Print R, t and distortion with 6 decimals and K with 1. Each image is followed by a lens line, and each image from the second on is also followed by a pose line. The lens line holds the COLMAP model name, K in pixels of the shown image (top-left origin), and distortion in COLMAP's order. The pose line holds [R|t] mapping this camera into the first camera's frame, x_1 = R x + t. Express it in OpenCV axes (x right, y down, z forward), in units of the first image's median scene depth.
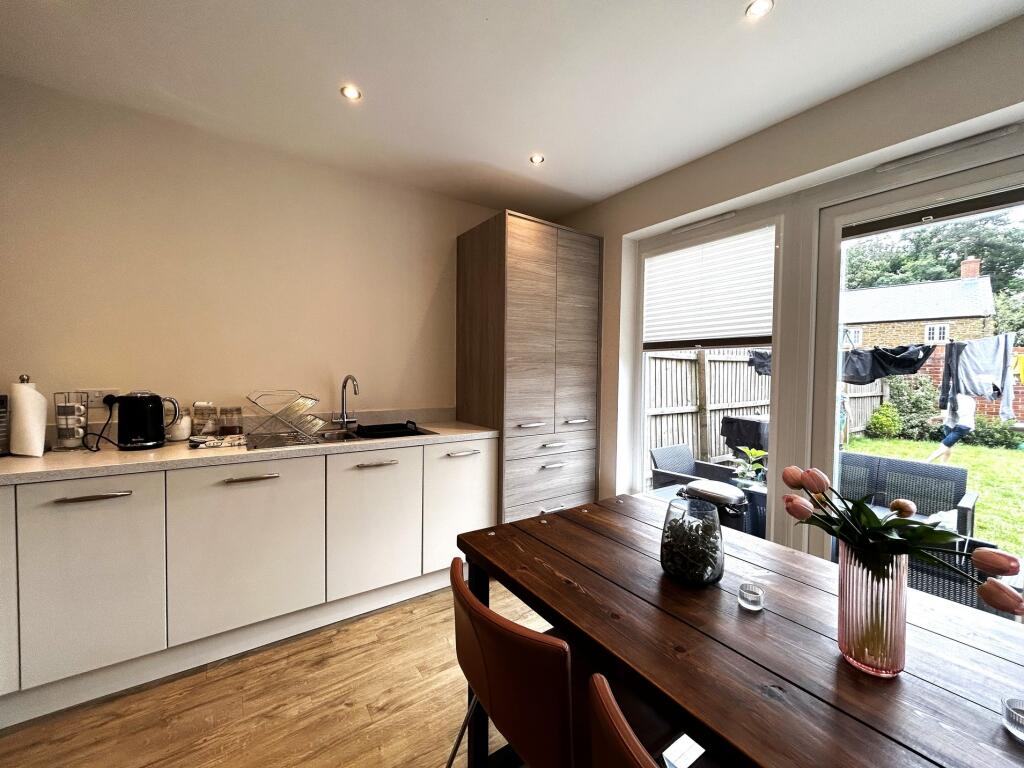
lens RADIAL K [[408.3, 0, 514.2], [0, 408.3, 383.2], [0, 0, 1]] dist [0.000305, -0.000462]
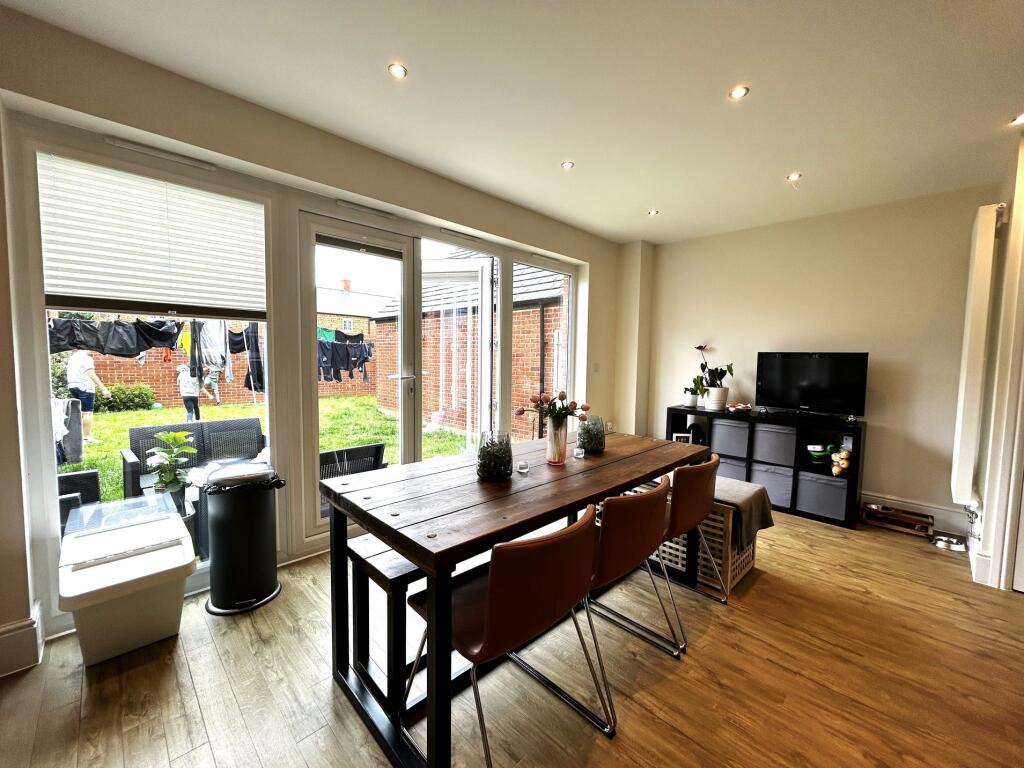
lens RADIAL K [[408.3, 0, 513.2], [0, 408.3, 381.9], [0, 0, 1]] dist [0.000305, -0.000462]
pose [[-0.174570, -0.078717, 0.981493, -0.459346], [0.012972, 0.996529, 0.082230, -0.011984], [-0.984559, 0.027087, -0.172943, 0.485620]]
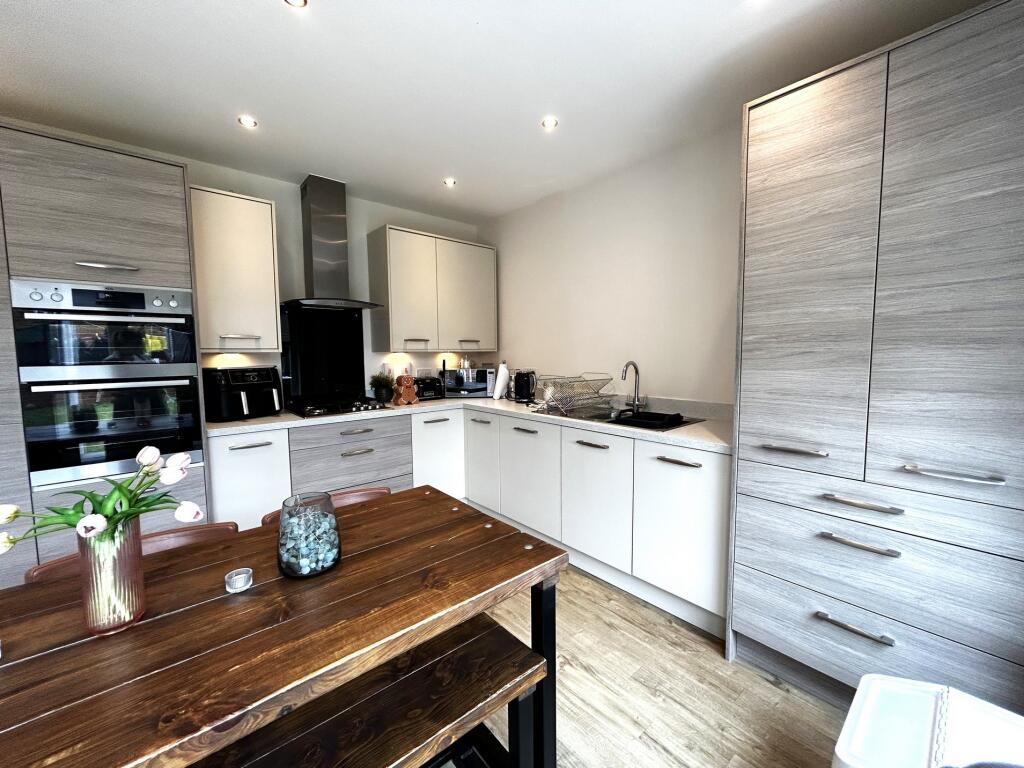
lens RADIAL K [[408.3, 0, 514.5], [0, 408.3, 383.0], [0, 0, 1]] dist [0.000305, -0.000462]
pose [[0.106132, 0.063165, -0.992344, 0.562430], [-0.019377, 0.997922, 0.061448, -0.021211], [0.994163, 0.012707, 0.107135, 0.539343]]
